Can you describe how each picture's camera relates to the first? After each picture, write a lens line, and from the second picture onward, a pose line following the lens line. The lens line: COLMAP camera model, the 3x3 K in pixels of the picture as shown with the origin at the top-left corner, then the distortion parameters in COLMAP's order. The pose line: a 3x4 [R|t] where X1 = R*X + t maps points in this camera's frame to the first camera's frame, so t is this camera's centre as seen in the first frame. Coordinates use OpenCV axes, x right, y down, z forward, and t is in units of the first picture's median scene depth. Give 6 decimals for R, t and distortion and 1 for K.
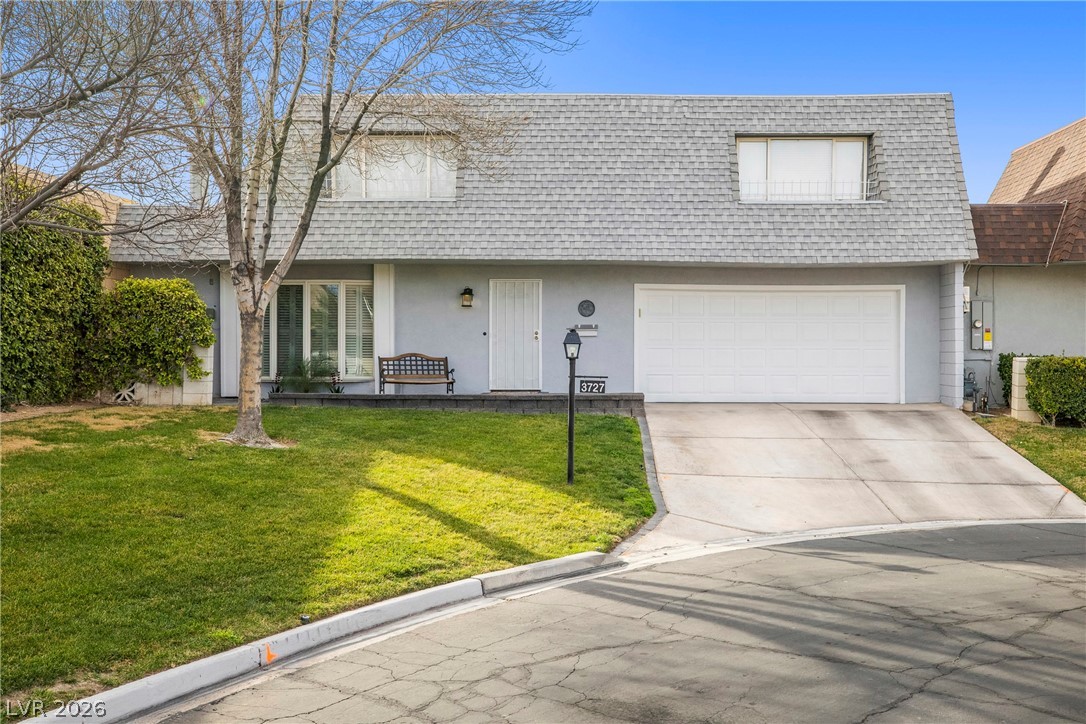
lens RADIAL K [[1103.3, 0, 543.0], [0, 1103.3, 362.0], [0, 0, 1]] dist [-0.009328, -0.003599]
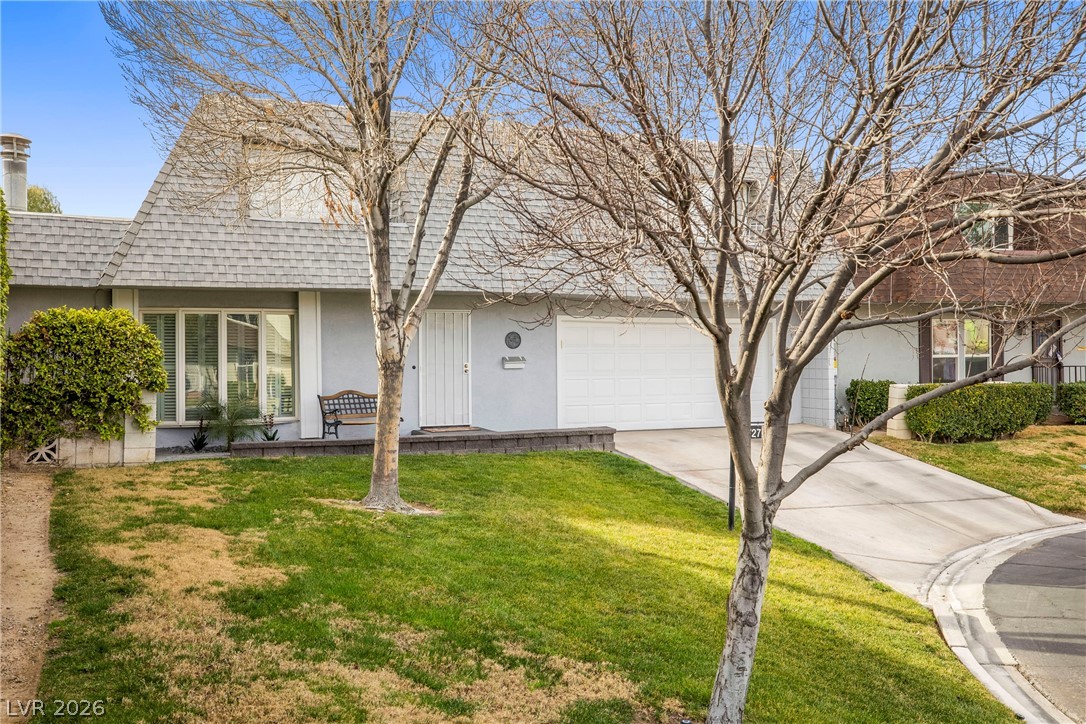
lens RADIAL K [[1088.3, 0, 543.0], [0, 1088.3, 362.0], [0, 0, 1]] dist [0.010165, 0.009305]
pose [[0.897117, -0.011845, 0.441635, -0.376337], [0.013409, 0.999910, -0.000421, -0.029317], [-0.441590, 0.006300, 0.897195, 0.123258]]
